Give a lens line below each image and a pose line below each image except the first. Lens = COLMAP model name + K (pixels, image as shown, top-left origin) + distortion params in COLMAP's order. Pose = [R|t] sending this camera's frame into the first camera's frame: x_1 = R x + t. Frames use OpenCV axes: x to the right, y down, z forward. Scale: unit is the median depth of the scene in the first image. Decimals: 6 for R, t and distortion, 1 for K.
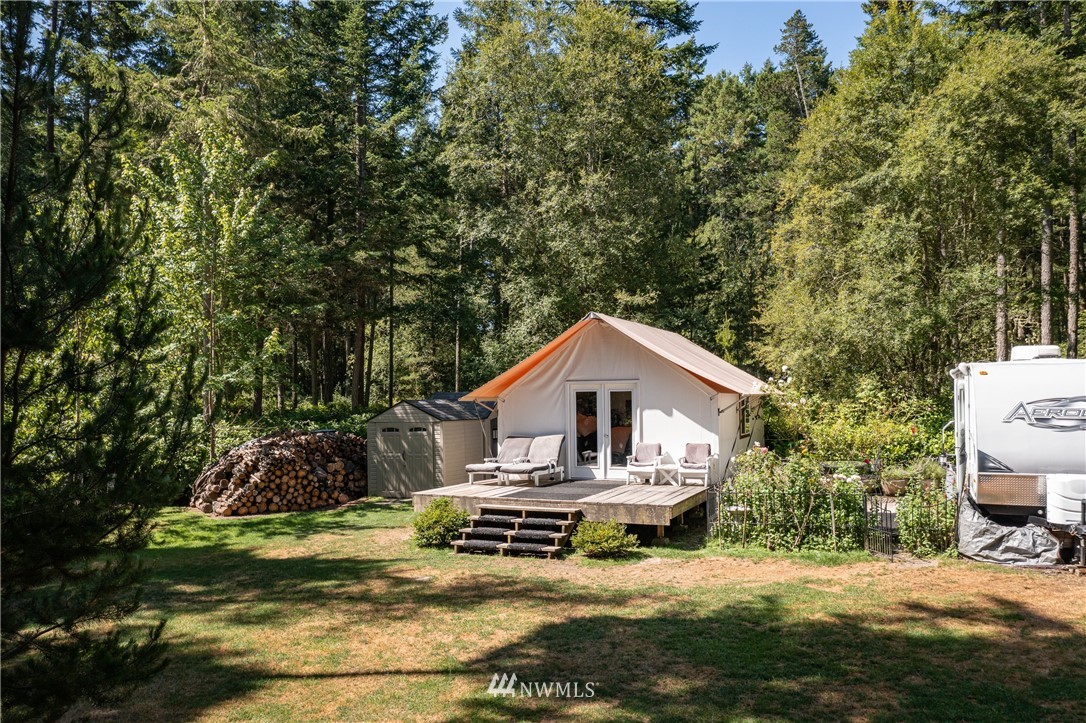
lens RADIAL K [[883.0, 0, 536.2], [0, 883.0, 366.3], [0, 0, 1]] dist [0.039725, 0.014533]
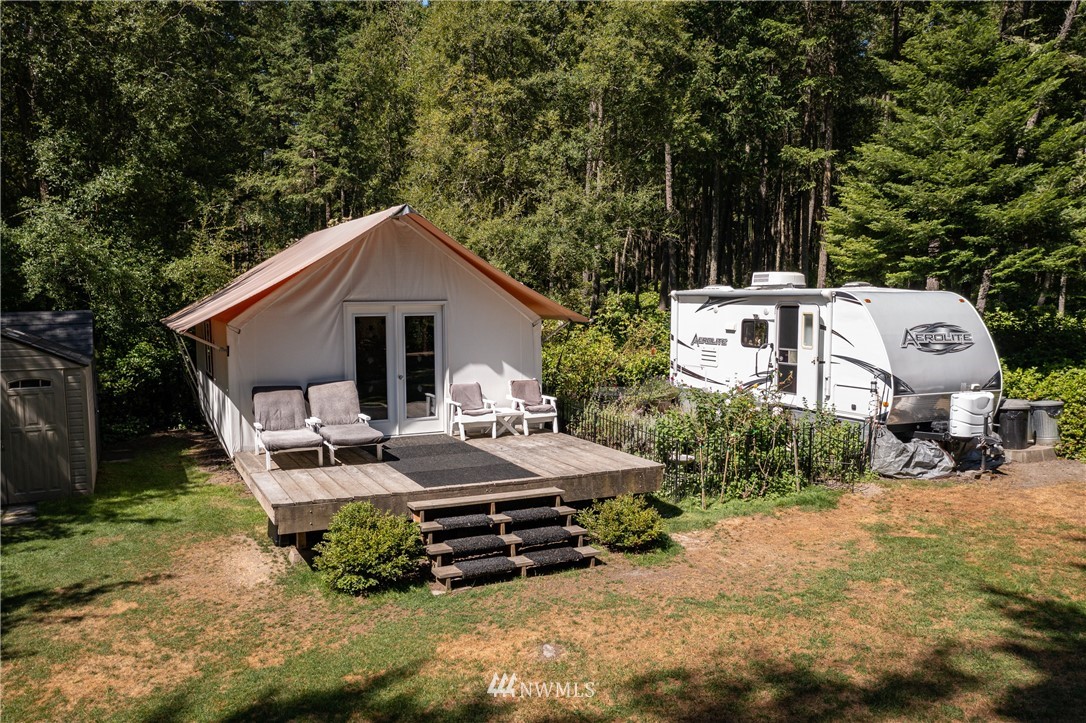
lens RADIAL K [[883.0, 0, 545.2], [0, 883.0, 365.3], [0, 0, 1]] dist [0.039725, 0.014533]
pose [[0.656164, -0.052721, 0.752774, -0.389264], [-0.029252, 0.995030, 0.095185, -0.003997], [-0.754051, -0.084477, 0.651360, 0.432388]]
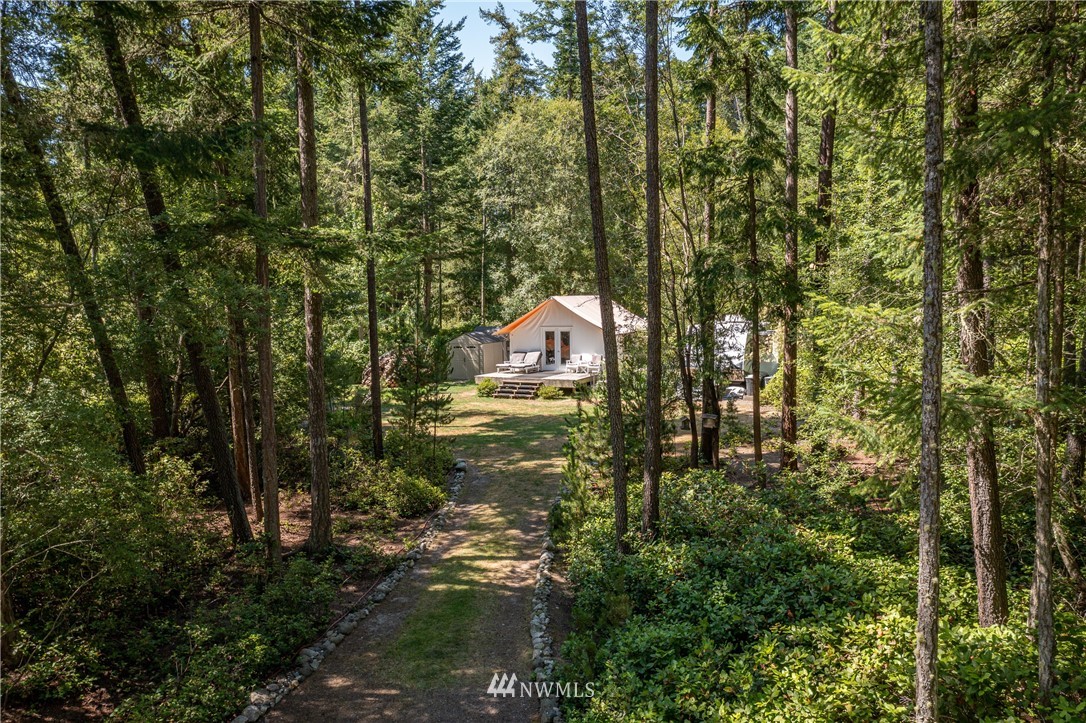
lens RADIAL K [[883.0, 0, 541.5], [0, 883.0, 353.3], [0, 0, 1]] dist [0.039725, 0.014533]
pose [[0.999979, 0.000885, -0.006420, 0.050510], [-0.000226, 0.994783, 0.102017, -0.142486], [0.006477, -0.102014, 0.994762, -1.208178]]
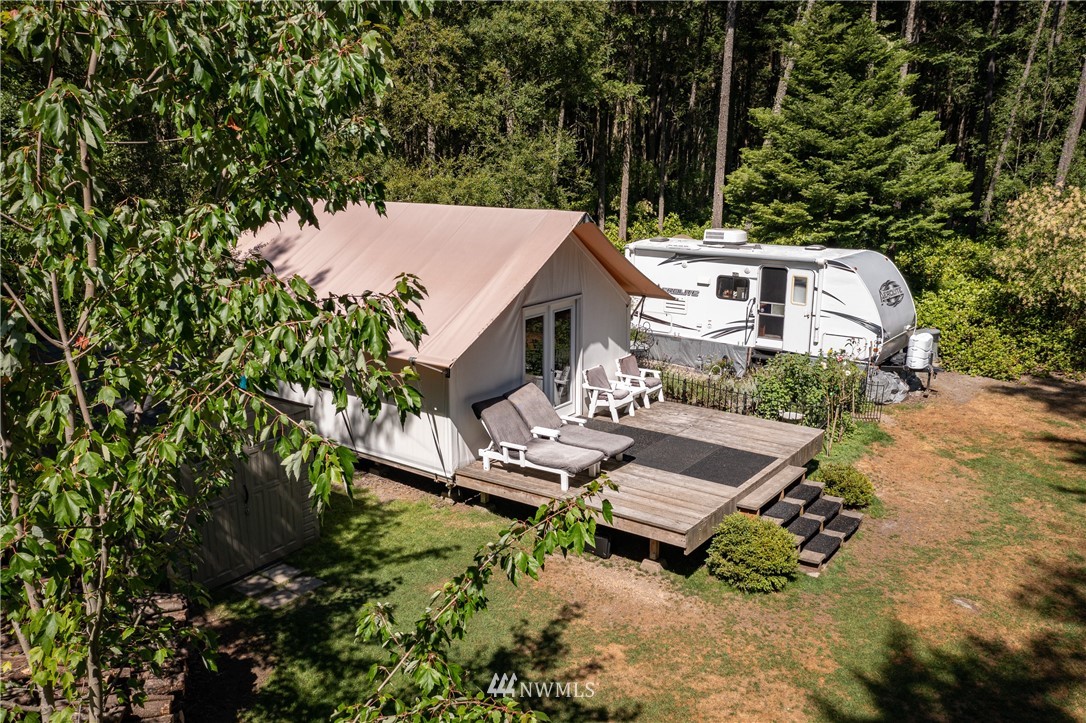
lens RADIAL K [[883.0, 0, 549.2], [0, 883.0, 365.5], [0, 0, 1]] dist [0.039725, 0.014533]
pose [[0.220801, -0.220454, 0.950077, -0.650617], [-0.036095, 0.971605, 0.233838, -0.105626], [-0.974651, -0.085924, 0.206574, 0.837451]]
